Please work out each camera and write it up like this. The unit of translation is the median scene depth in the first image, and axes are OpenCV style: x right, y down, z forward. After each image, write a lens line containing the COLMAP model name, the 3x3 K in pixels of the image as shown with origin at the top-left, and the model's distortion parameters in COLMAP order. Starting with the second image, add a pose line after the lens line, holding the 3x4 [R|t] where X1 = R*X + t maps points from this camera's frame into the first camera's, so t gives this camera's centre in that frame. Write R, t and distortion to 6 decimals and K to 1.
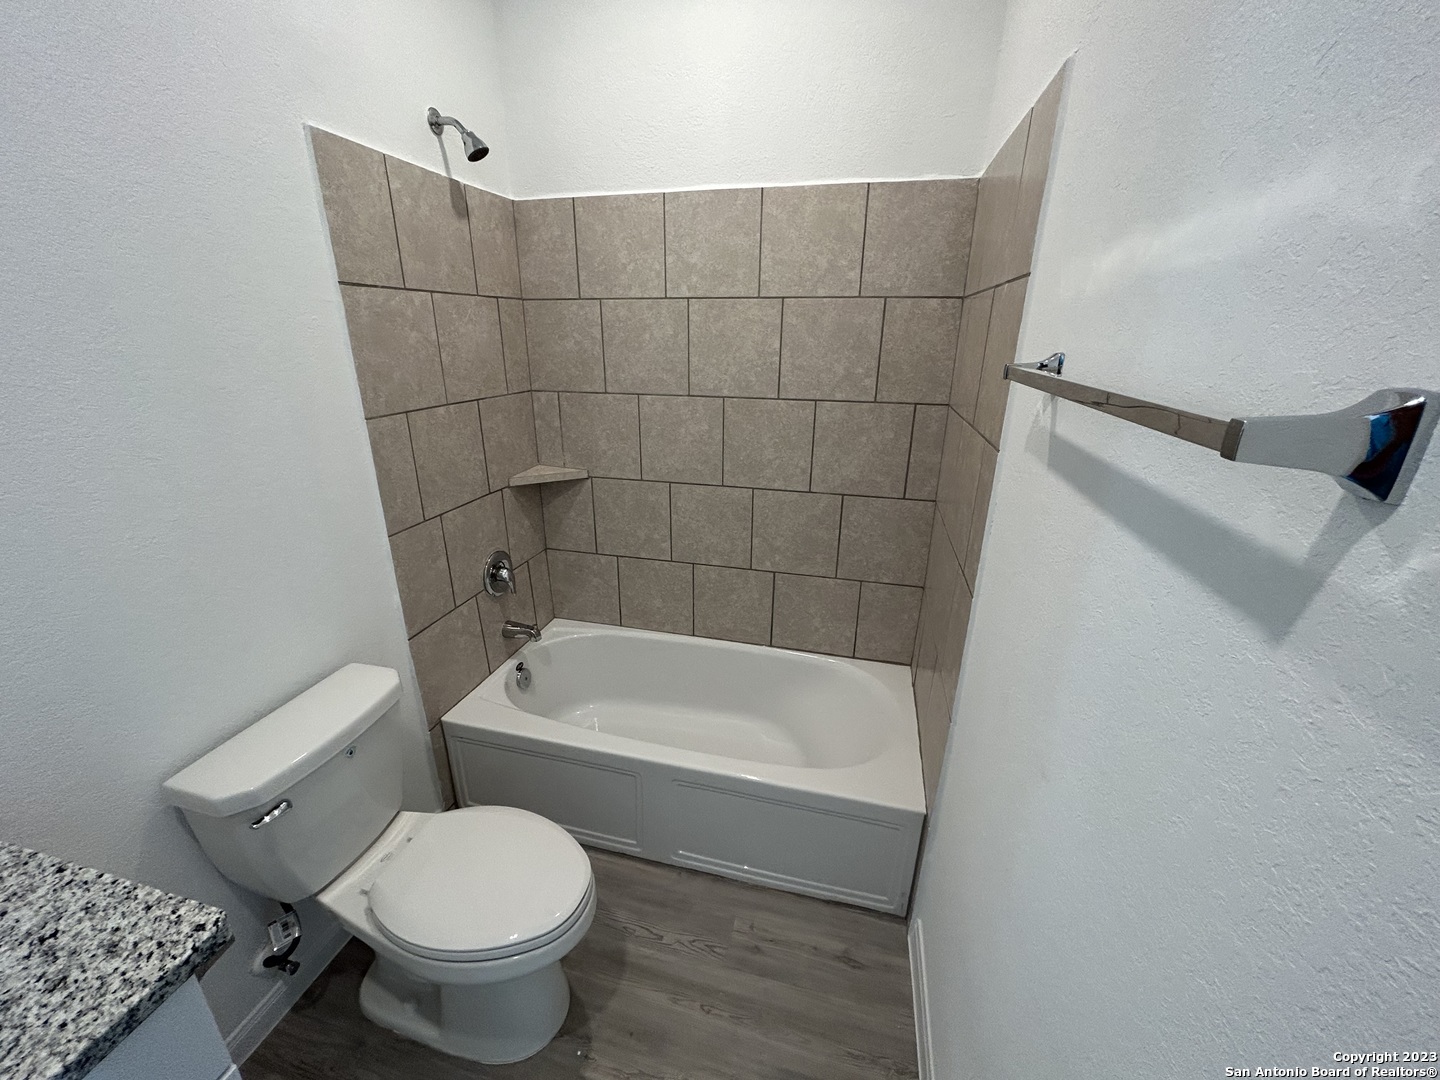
lens RADIAL K [[579.3, 0, 715.1], [0, 579.3, 543.7], [0, 0, 1]] dist [-0.000503, 0.000302]
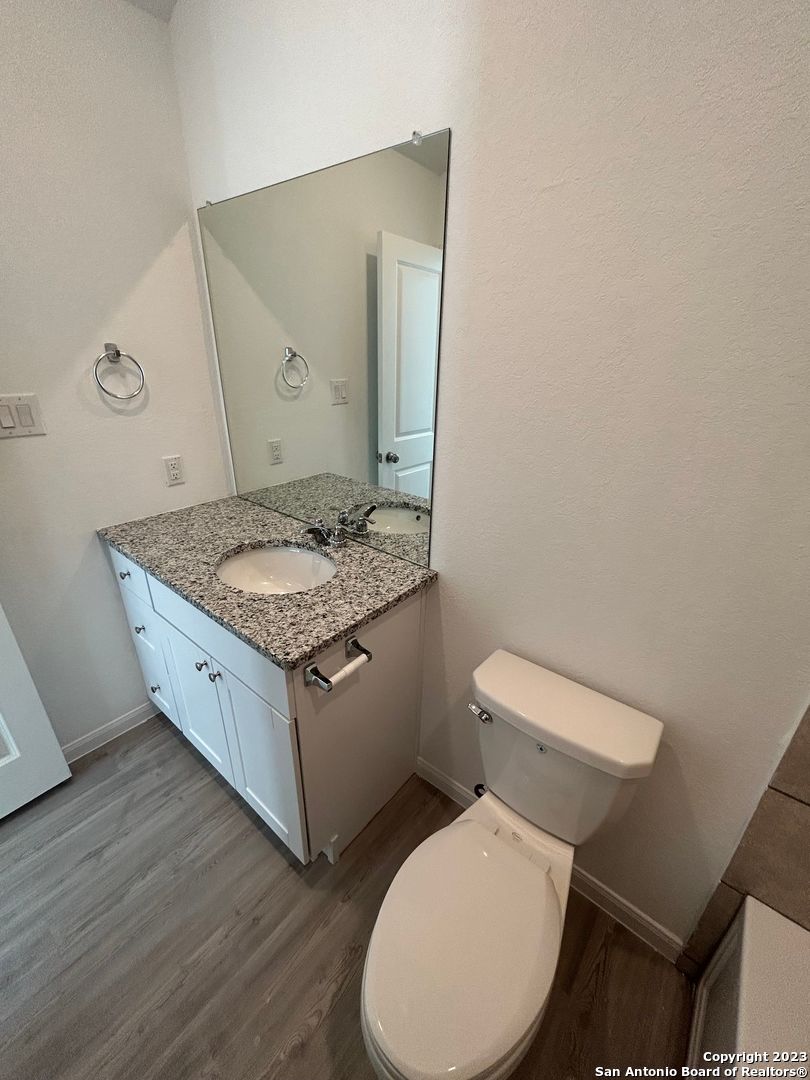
lens RADIAL K [[434.5, 0, 405.1], [0, 434.5, 539.4], [0, 0, 1]] dist [-0.000503, 0.000302]
pose [[-0.424711, 0.340278, -0.838946, 0.028474], [-0.330805, 0.804269, 0.493681, -0.253606], [0.842727, 0.487199, -0.229016, 0.722120]]
